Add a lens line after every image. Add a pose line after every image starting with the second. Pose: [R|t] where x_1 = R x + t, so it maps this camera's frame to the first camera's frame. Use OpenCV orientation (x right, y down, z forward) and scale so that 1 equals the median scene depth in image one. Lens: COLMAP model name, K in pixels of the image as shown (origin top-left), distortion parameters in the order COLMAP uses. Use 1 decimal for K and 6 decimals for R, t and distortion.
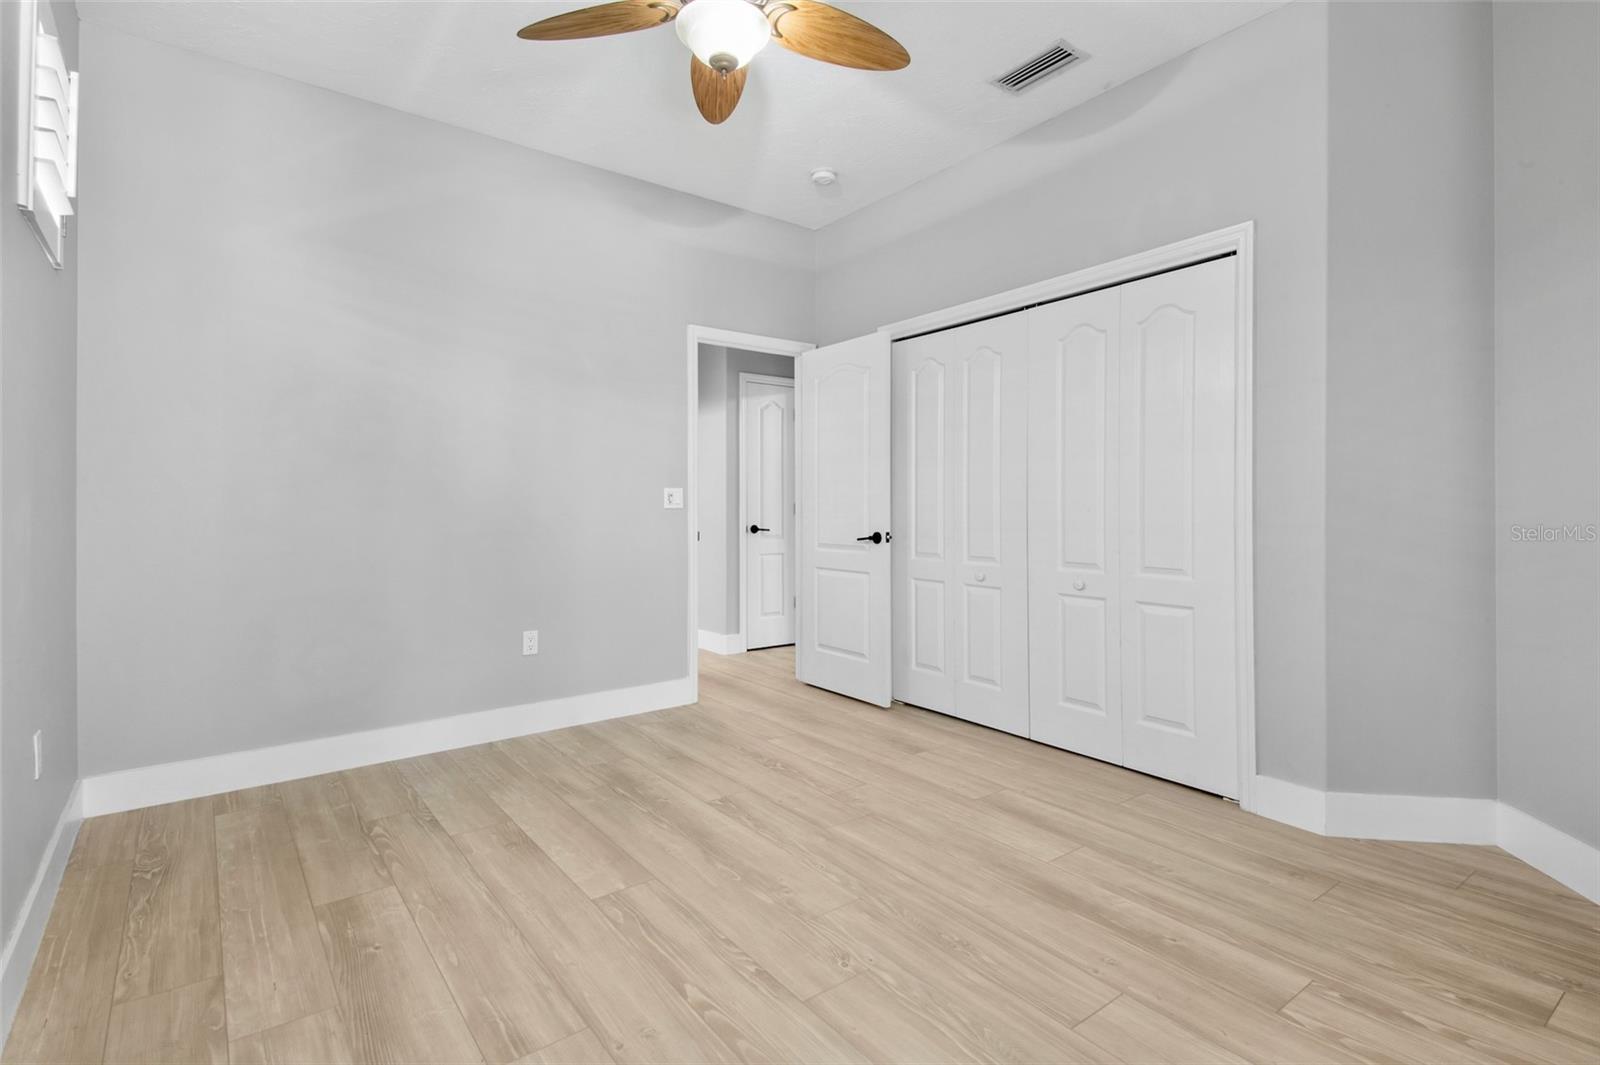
lens RADIAL K [[768.0, 0, 796.4], [0, 768.0, 506.2], [0, 0, 1]] dist [0.100381, -0.049581]
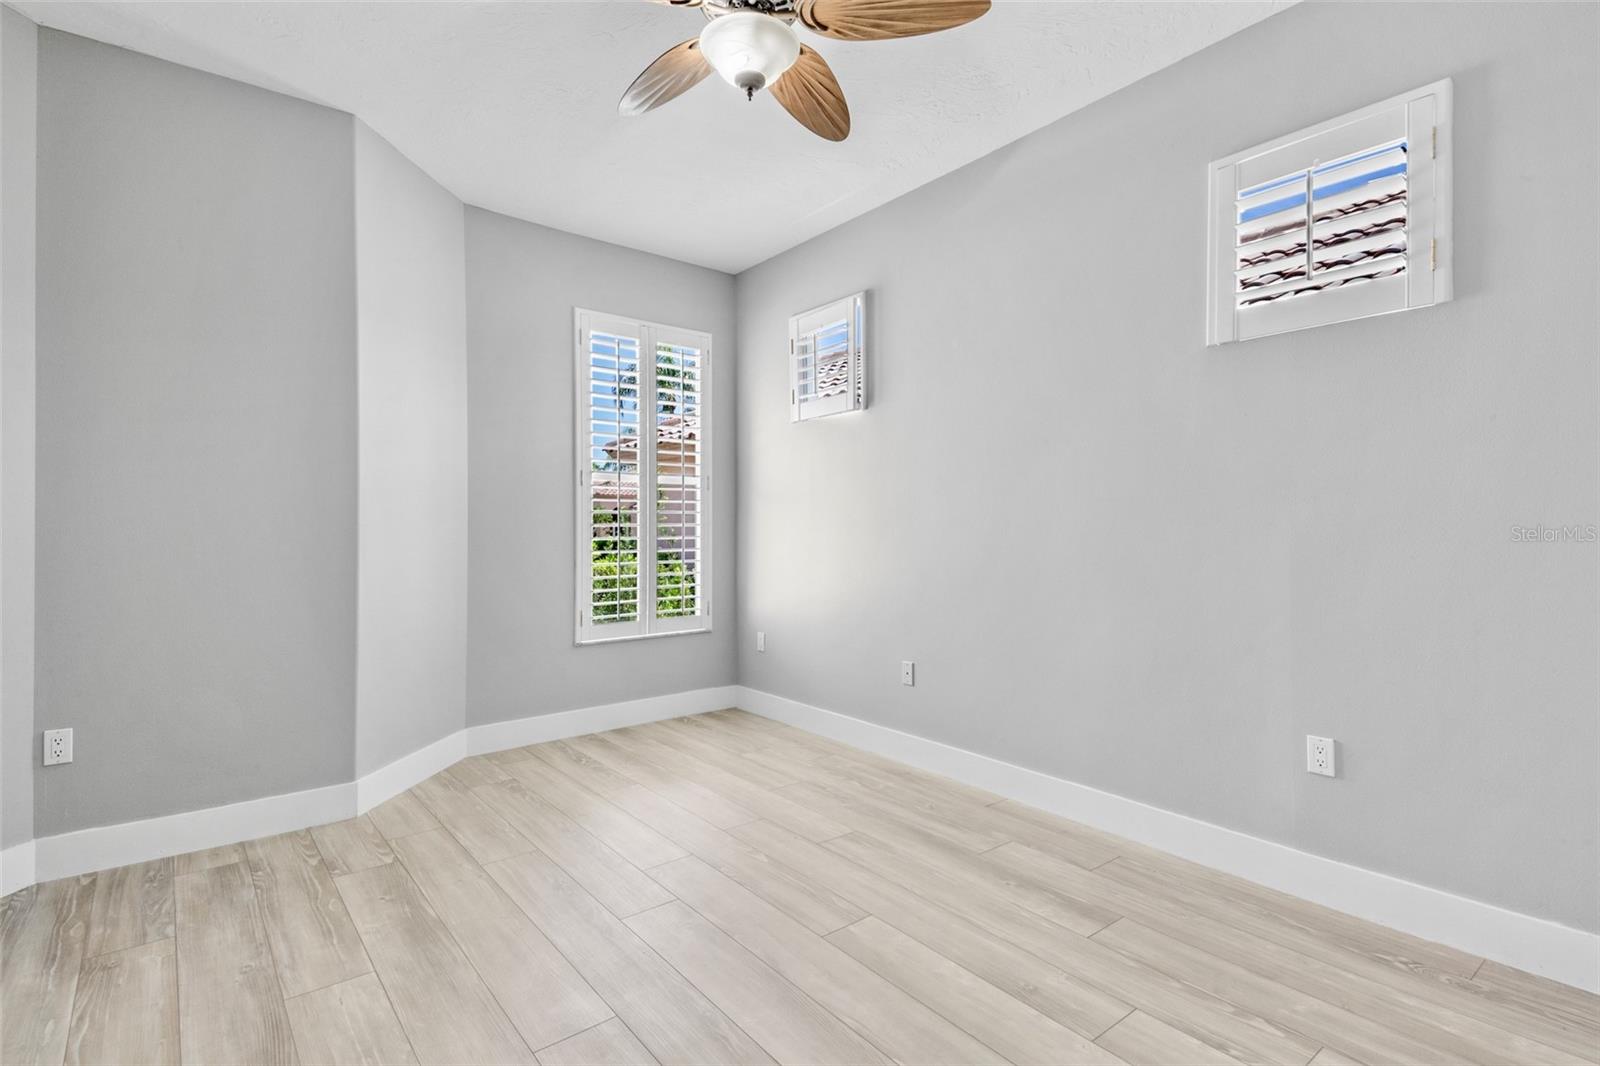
lens RADIAL K [[768.0, 0, 796.4], [0, 768.0, 506.7], [0, 0, 1]] dist [0.100381, -0.049581]
pose [[-0.999577, 0.001982, -0.029024, -0.128971], [0.002937, 0.999454, -0.032918, -0.023426], [0.028943, -0.032989, -0.999037, 2.127593]]
